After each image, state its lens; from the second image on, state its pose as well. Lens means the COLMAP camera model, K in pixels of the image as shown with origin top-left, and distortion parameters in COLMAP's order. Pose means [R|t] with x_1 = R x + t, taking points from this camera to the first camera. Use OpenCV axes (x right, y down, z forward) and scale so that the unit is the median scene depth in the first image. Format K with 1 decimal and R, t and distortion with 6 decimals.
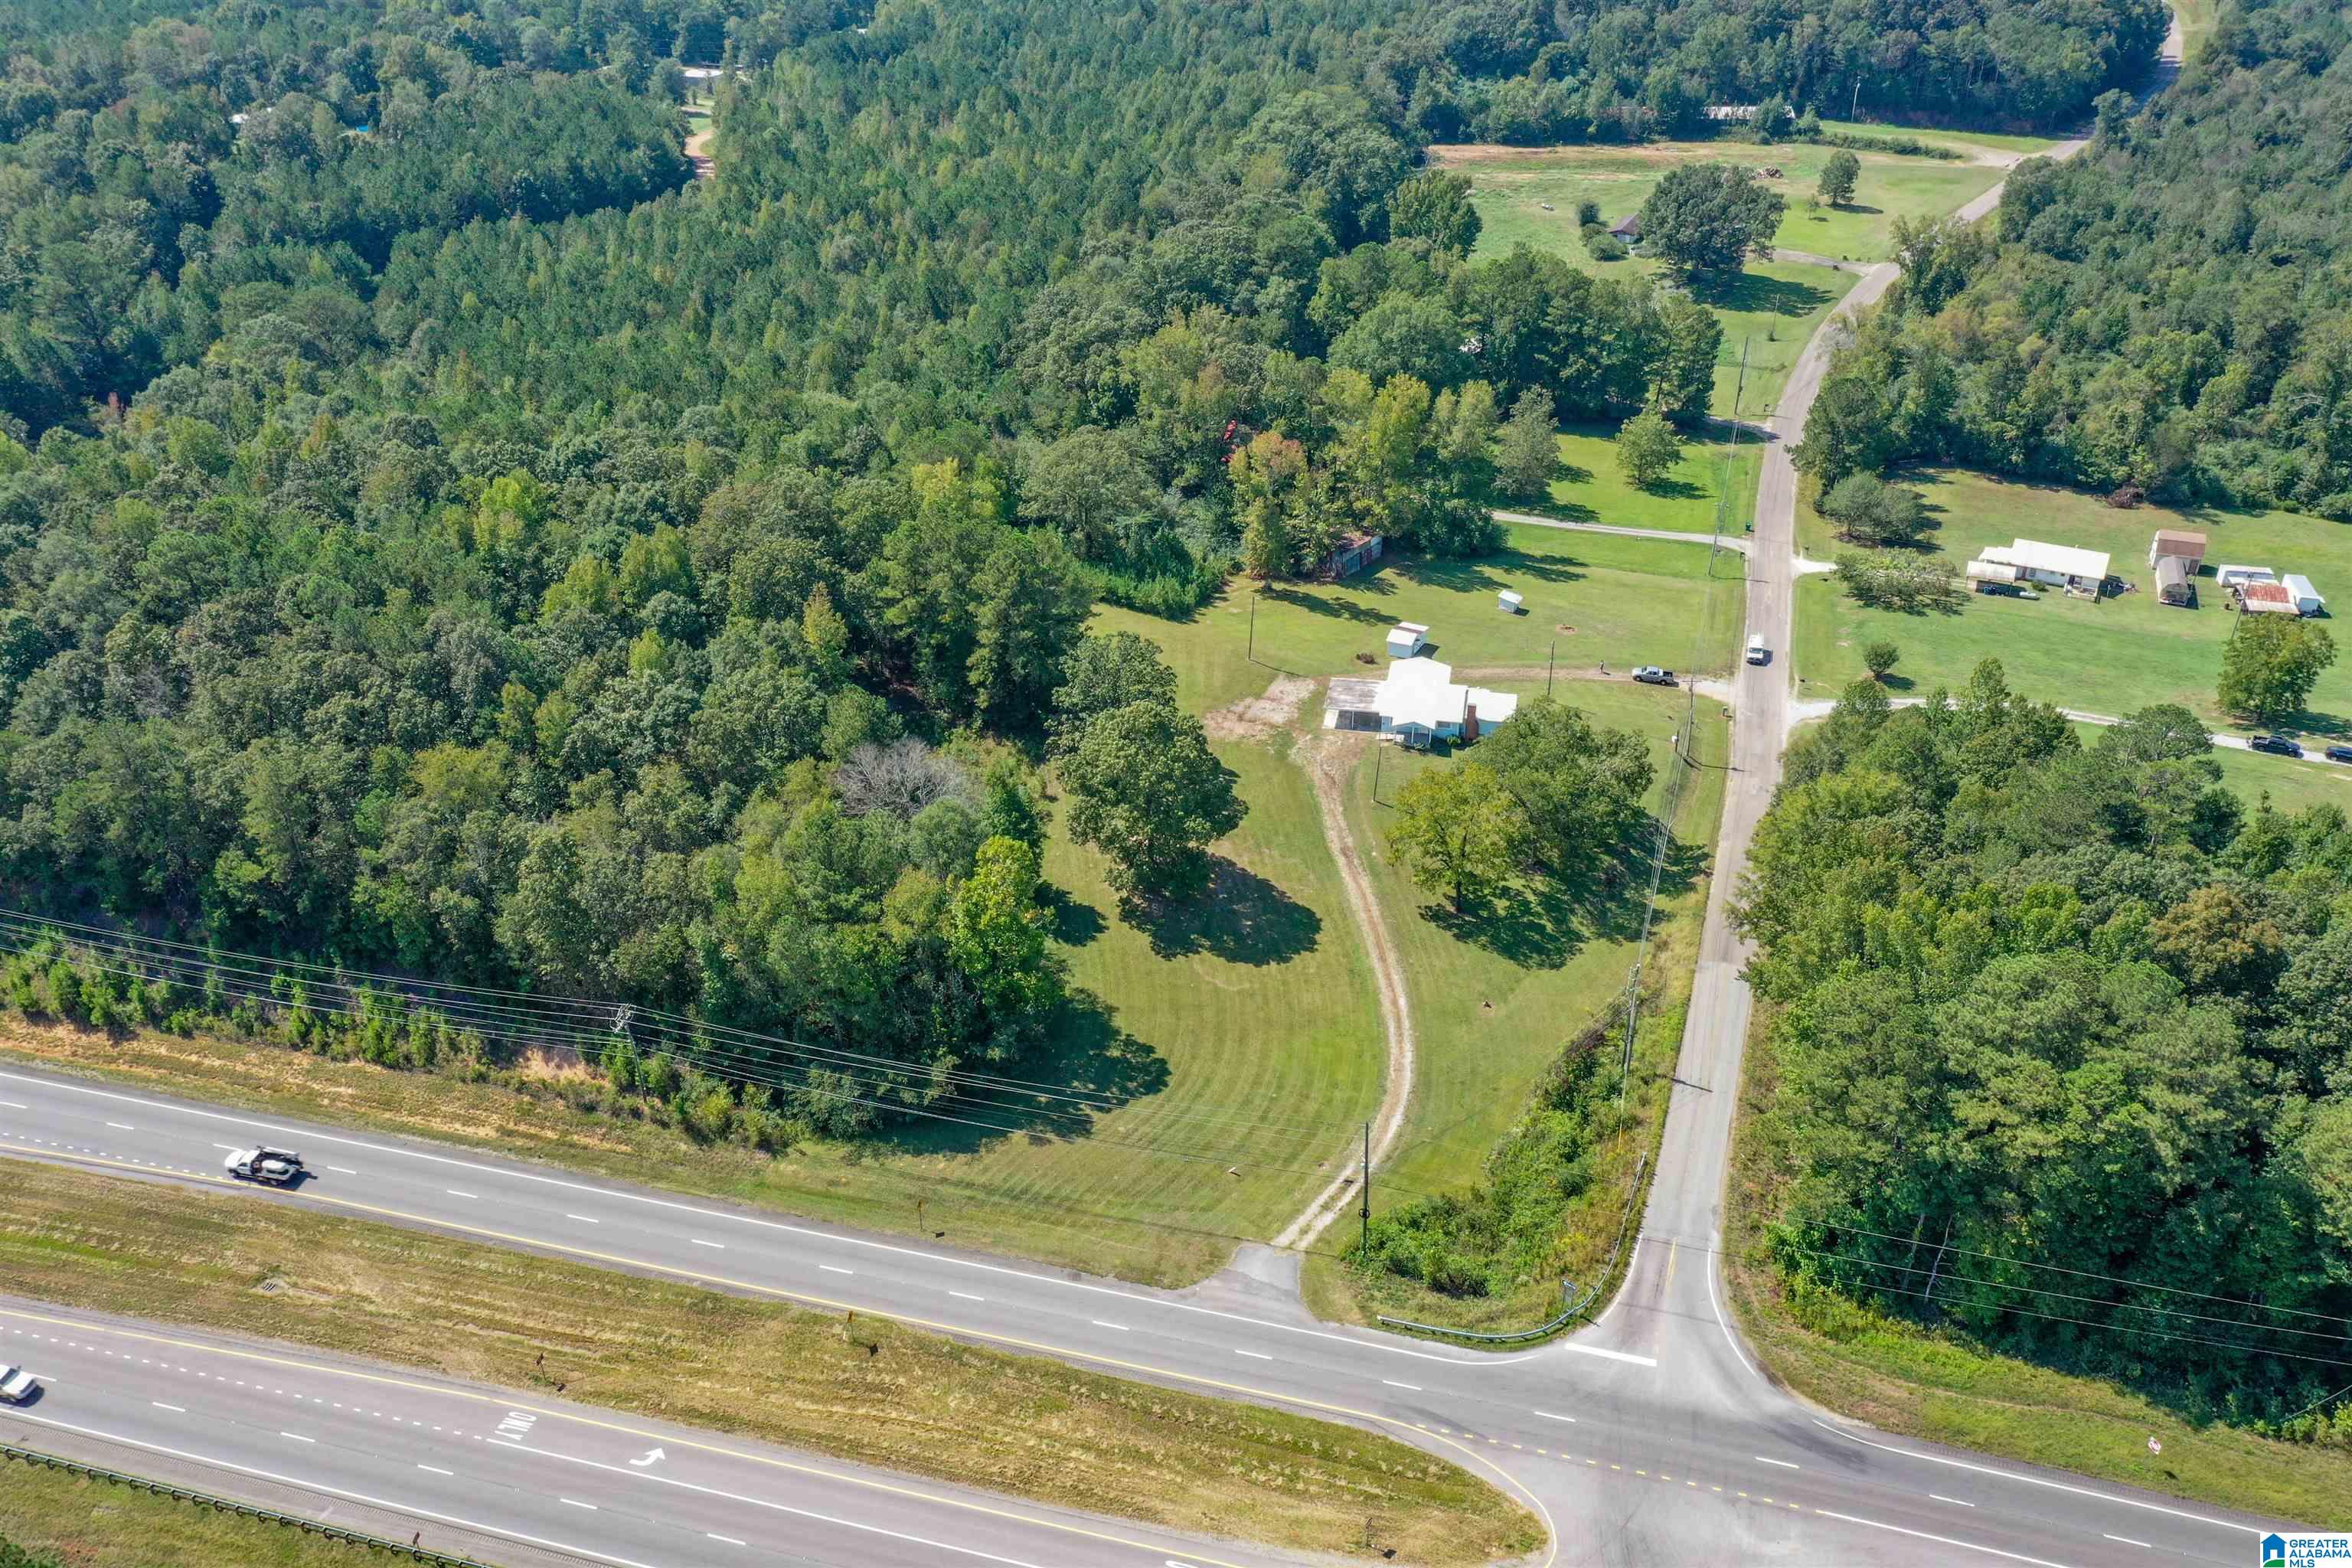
lens RADIAL K [[1824.8, 0, 1176.0], [0, 1824.8, 784.0], [0, 0, 1]] dist [0.006060, 0.005435]
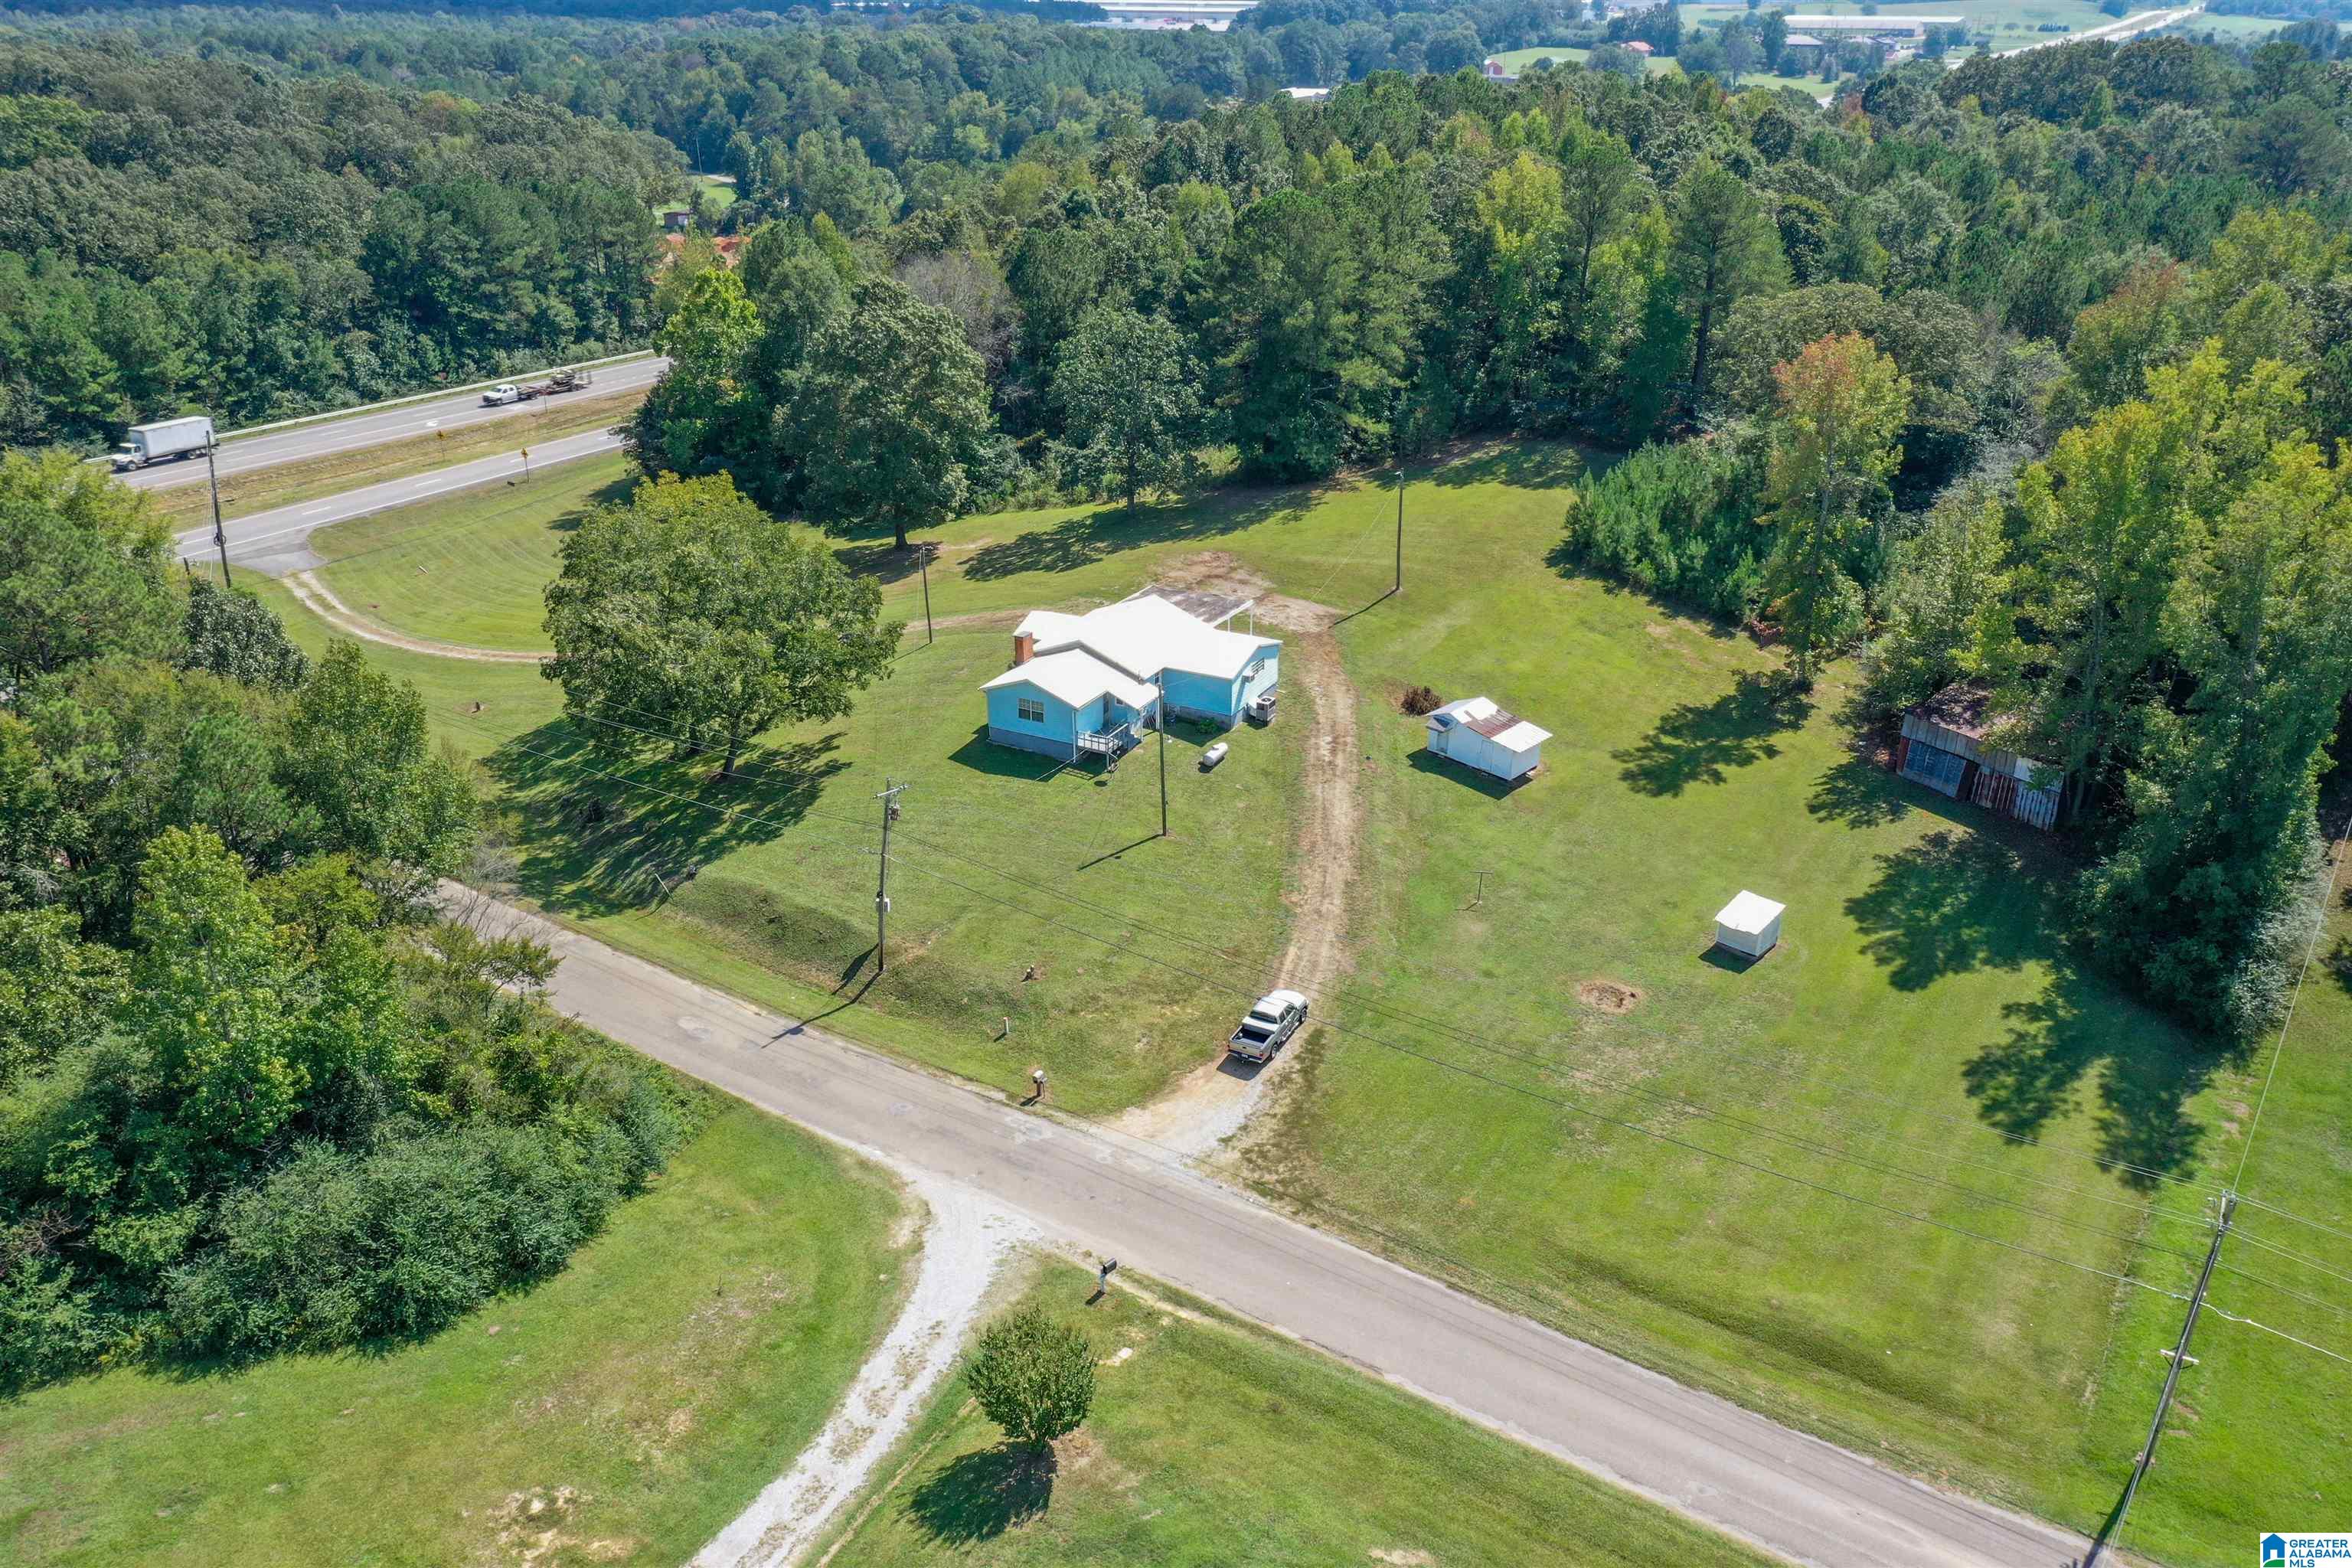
lens RADIAL K [[1845.8, 0, 1182.6], [0, 1845.8, 784.6], [0, 0, 1]] dist [0.003419, 0.006794]
pose [[-0.274659, 0.400954, -0.873955, 0.763236], [-0.493777, 0.721098, 0.486006, -0.354515], [0.825074, 0.565025, -0.000074, 1.294408]]
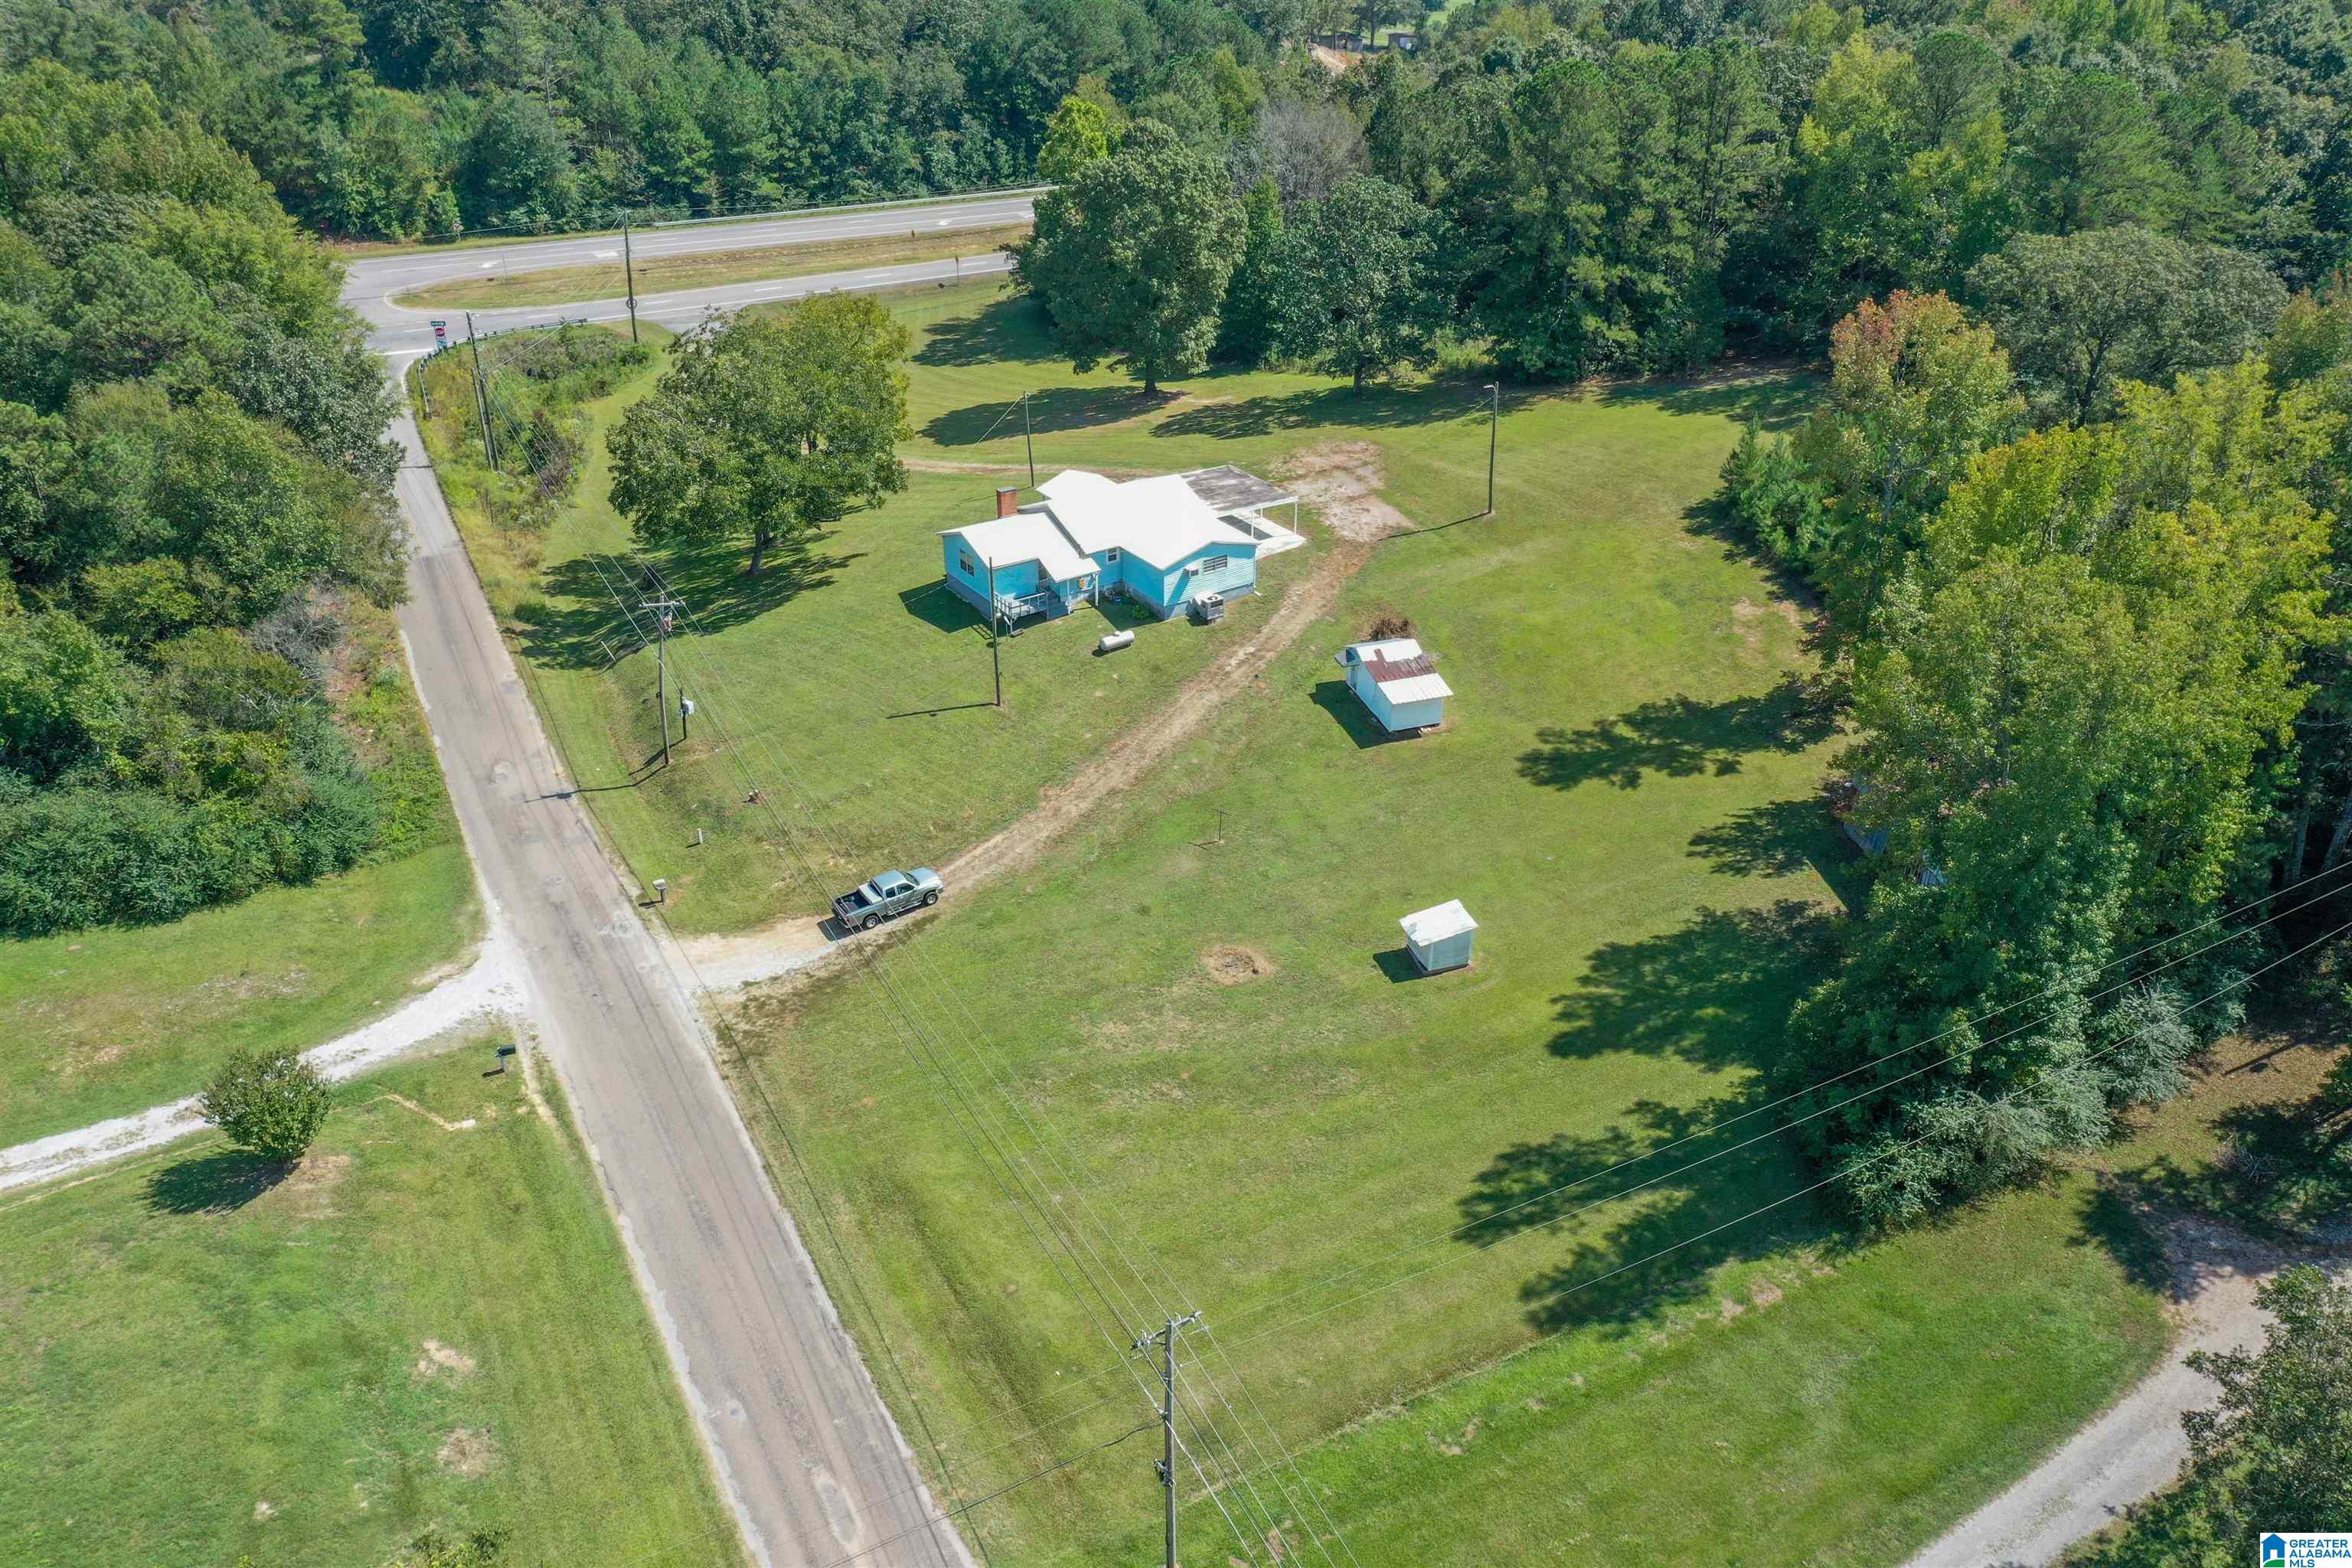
lens RADIAL K [[1858.0, 0, 1180.6], [0, 1858.0, 782.7], [0, 0, 1]] dist [0.002696, 0.002892]
pose [[-0.700872, 0.352679, -0.619997, 0.600398], [-0.362542, 0.572427, 0.735453, -0.502601], [0.614282, 0.740233, -0.273337, 1.515617]]
